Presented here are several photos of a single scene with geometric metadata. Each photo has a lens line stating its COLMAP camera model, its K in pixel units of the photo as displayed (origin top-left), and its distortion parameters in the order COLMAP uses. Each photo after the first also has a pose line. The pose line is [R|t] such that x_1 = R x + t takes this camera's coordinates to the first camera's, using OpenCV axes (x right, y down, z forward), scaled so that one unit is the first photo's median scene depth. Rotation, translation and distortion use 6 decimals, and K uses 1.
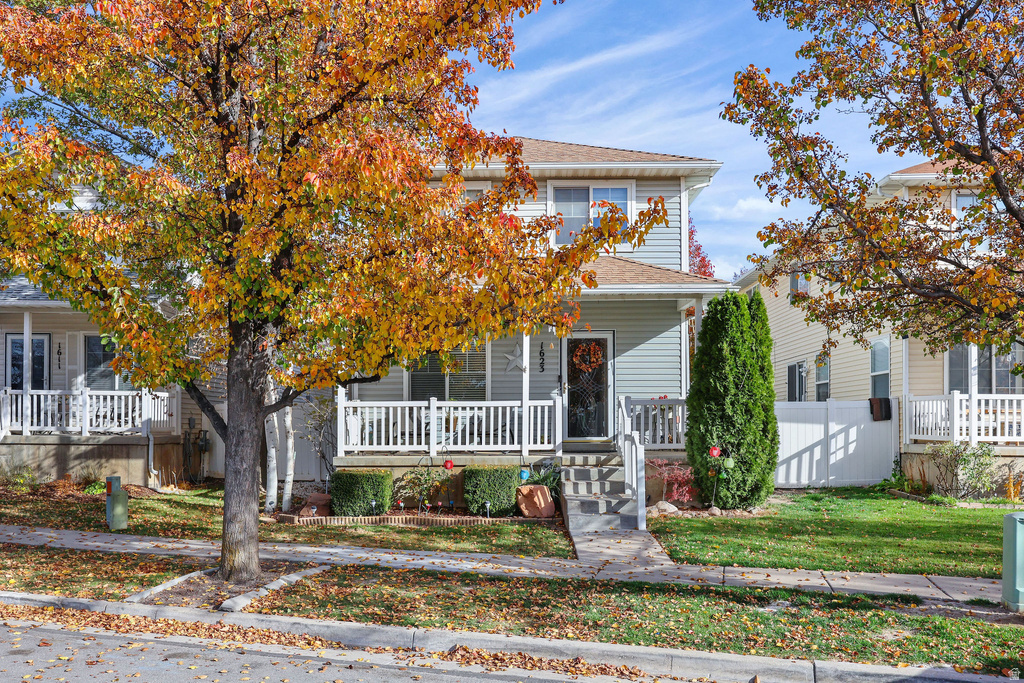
lens RADIAL K [[821.2, 0, 518.9], [0, 821.2, 401.0], [0, 0, 1]] dist [0.004137, -0.001898]
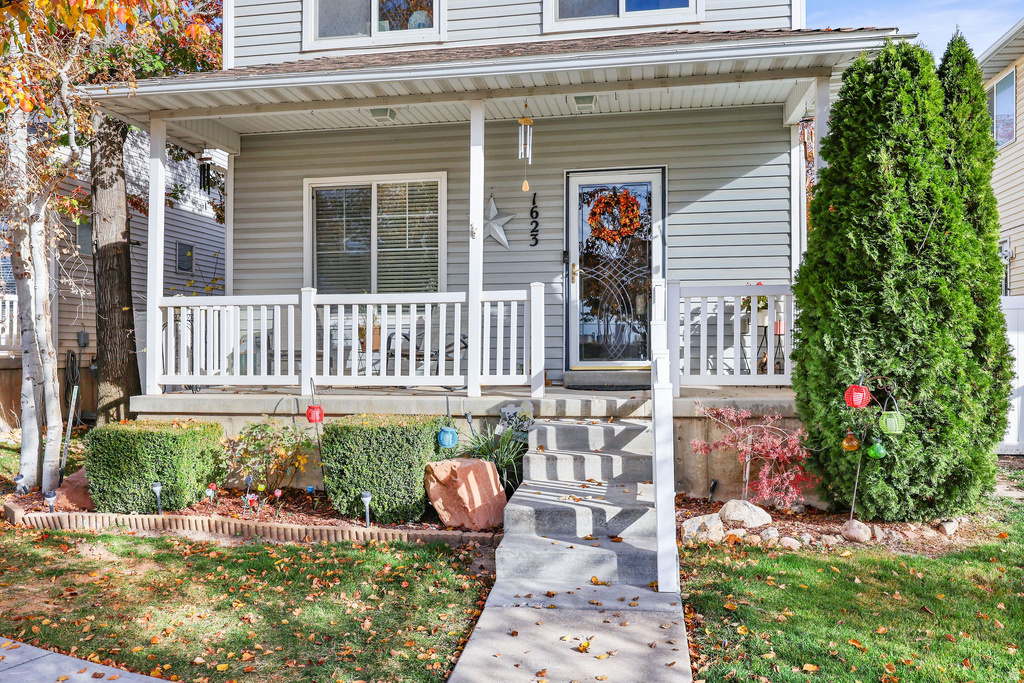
lens RADIAL K [[821.2, 0, 501.2], [0, 821.2, 341.9], [0, 0, 1]] dist [0.004137, -0.001898]
pose [[0.985146, -0.002191, -0.171707, 0.115021], [0.006548, 0.999671, 0.024814, 0.018961], [0.171596, -0.025570, 0.984835, 0.487370]]
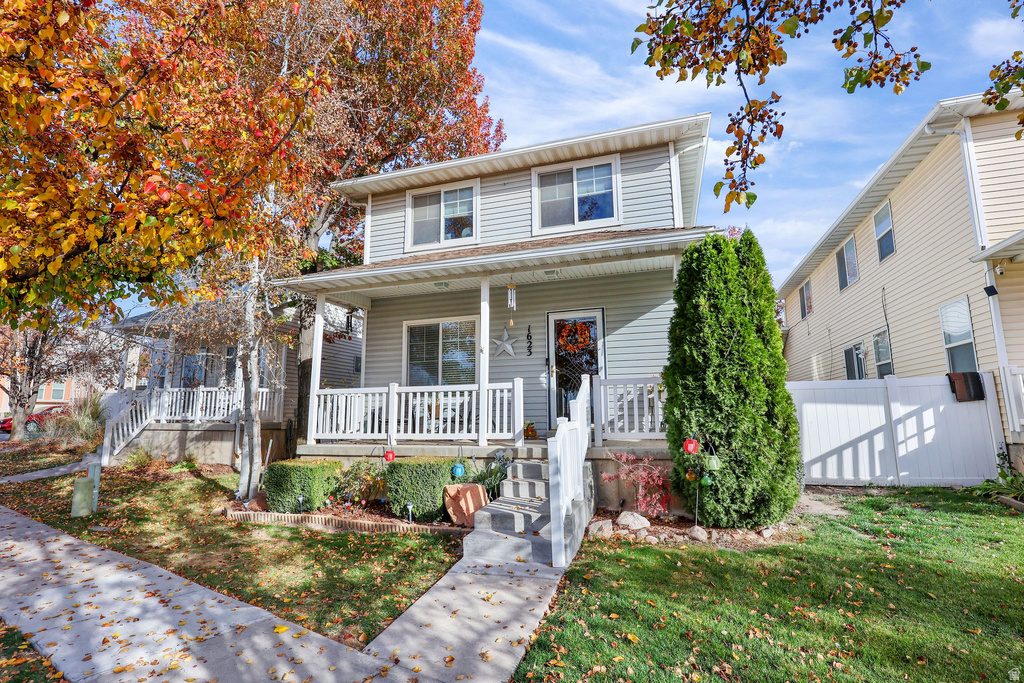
lens RADIAL K [[503.8, 0, 497.6], [0, 503.8, 331.8], [0, 0, 1]] dist [0.000869, -0.000428]
pose [[0.948593, -0.059146, -0.310923, 0.200221], [0.018122, 0.990922, -0.133212, 0.017249], [0.315980, 0.120729, 0.941053, 0.476002]]
